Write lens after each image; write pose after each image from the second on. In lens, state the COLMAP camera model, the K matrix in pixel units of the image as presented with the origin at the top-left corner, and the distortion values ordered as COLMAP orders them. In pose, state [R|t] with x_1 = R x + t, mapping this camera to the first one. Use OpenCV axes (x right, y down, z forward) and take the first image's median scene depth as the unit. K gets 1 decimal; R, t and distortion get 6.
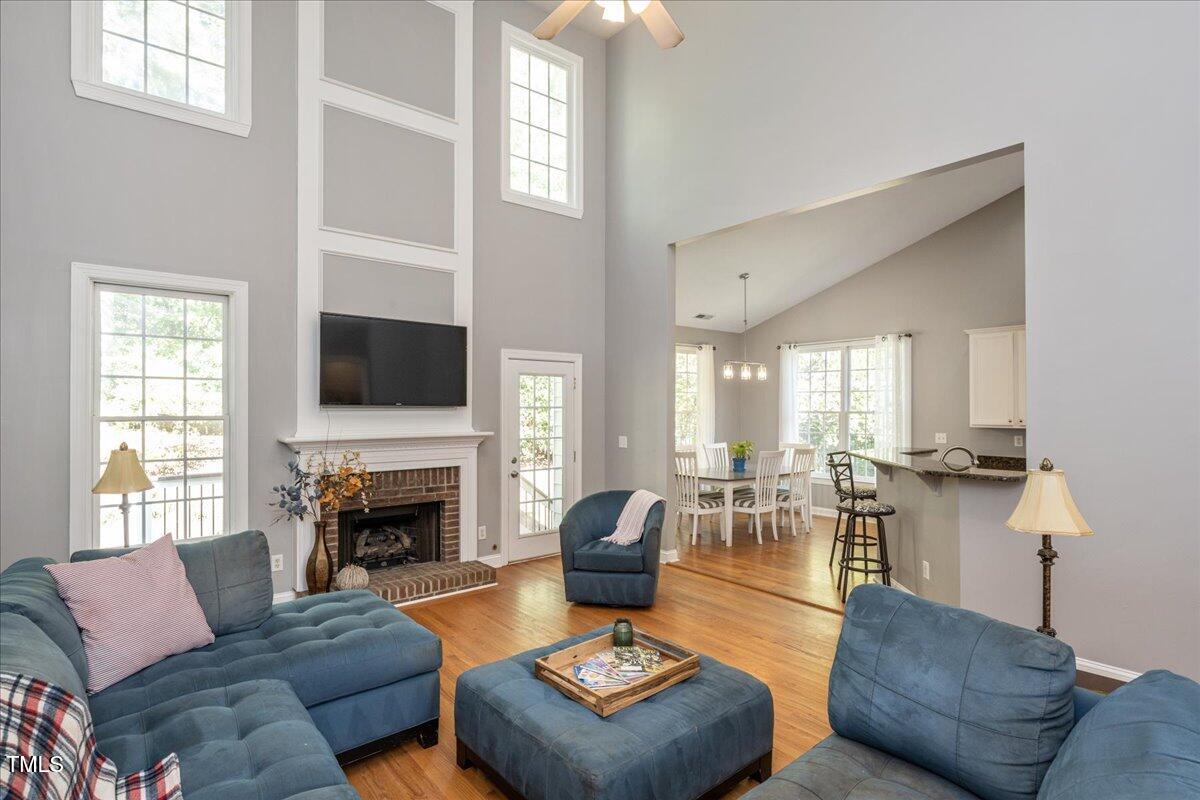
lens RADIAL K [[601.1, 0, 600.0], [0, 601.1, 400.0], [0, 0, 1]] dist [-0.002545, -0.000326]
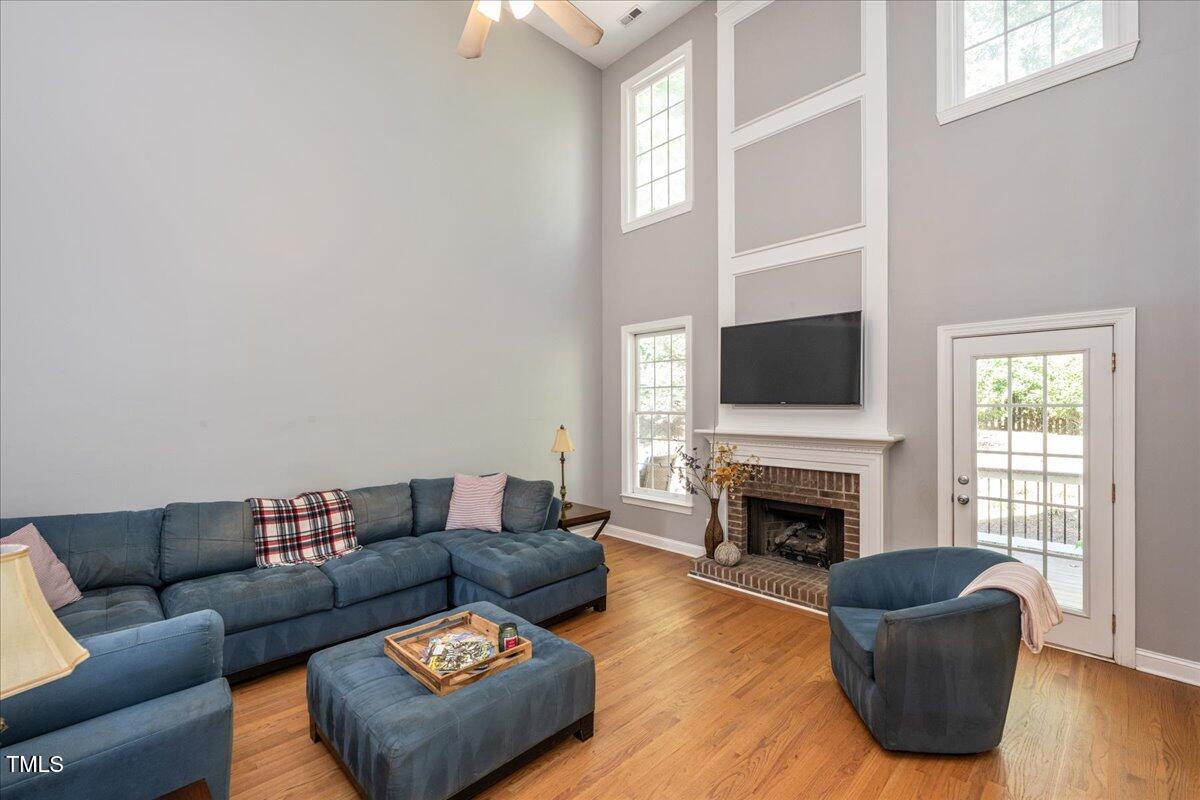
lens RADIAL K [[509.0, 0, 607.9], [0, 509.0, 406.2], [0, 0, 1]] dist [-0.000827, -0.000138]
pose [[0.080281, -0.001221, -0.996772, 0.469091], [0.011545, 0.999933, -0.000295, 0.009106], [0.996705, -0.011484, 0.080290, 0.592307]]
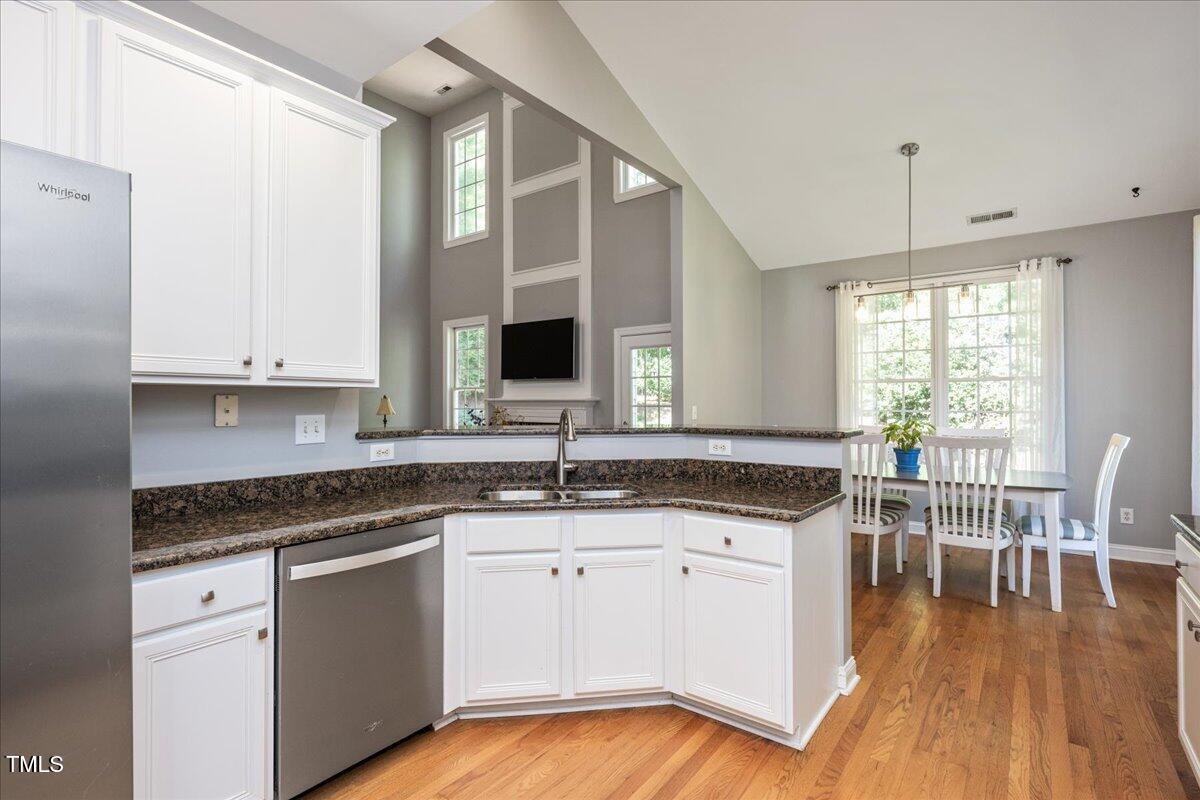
lens RADIAL K [[571.7, 0, 598.0], [0, 571.7, 394.4], [0, 0, 1]] dist [-0.001036, 0.000037]
pose [[0.215588, -0.011345, -0.976418, 1.017208], [0.013235, 0.999875, -0.008696, 0.058749], [0.976395, -0.011048, 0.215711, 0.789018]]
